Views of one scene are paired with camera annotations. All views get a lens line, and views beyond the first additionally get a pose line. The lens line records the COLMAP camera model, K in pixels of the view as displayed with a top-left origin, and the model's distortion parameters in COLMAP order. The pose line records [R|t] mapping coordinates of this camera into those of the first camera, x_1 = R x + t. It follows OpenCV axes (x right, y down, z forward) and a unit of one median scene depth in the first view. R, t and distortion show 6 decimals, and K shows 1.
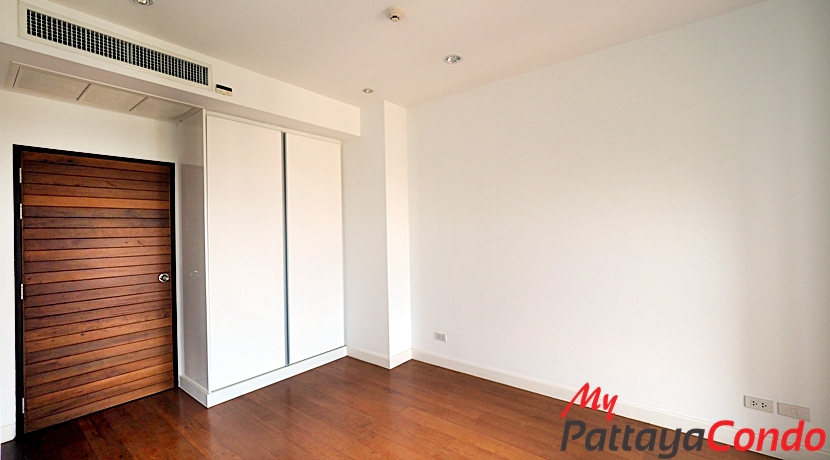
lens RADIAL K [[350.6, 0, 415.8], [0, 350.6, 229.9], [0, 0, 1]] dist [-0.000750, -0.000046]
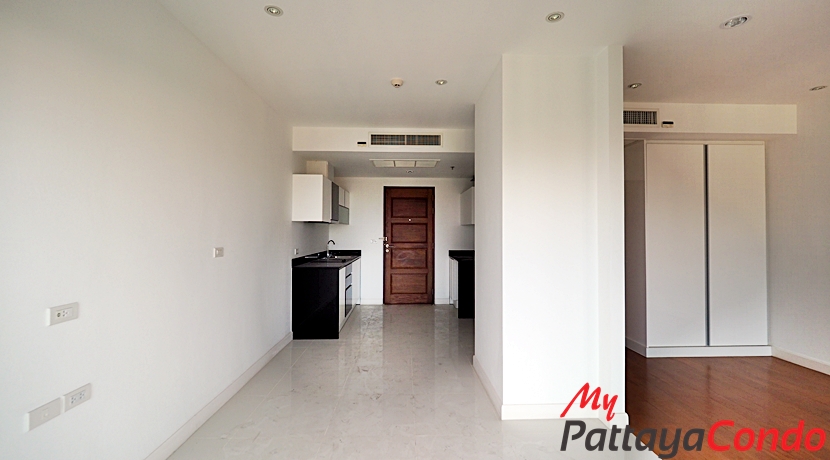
lens RADIAL K [[350.6, 0, 416.4], [0, 350.6, 223.2], [0, 0, 1]] dist [-0.000750, -0.000046]
pose [[0.657189, -0.002613, -0.753721, -0.130584], [-0.013145, 0.999802, -0.014927, 0.014134], [0.753611, 0.019718, 0.657025, -0.493445]]
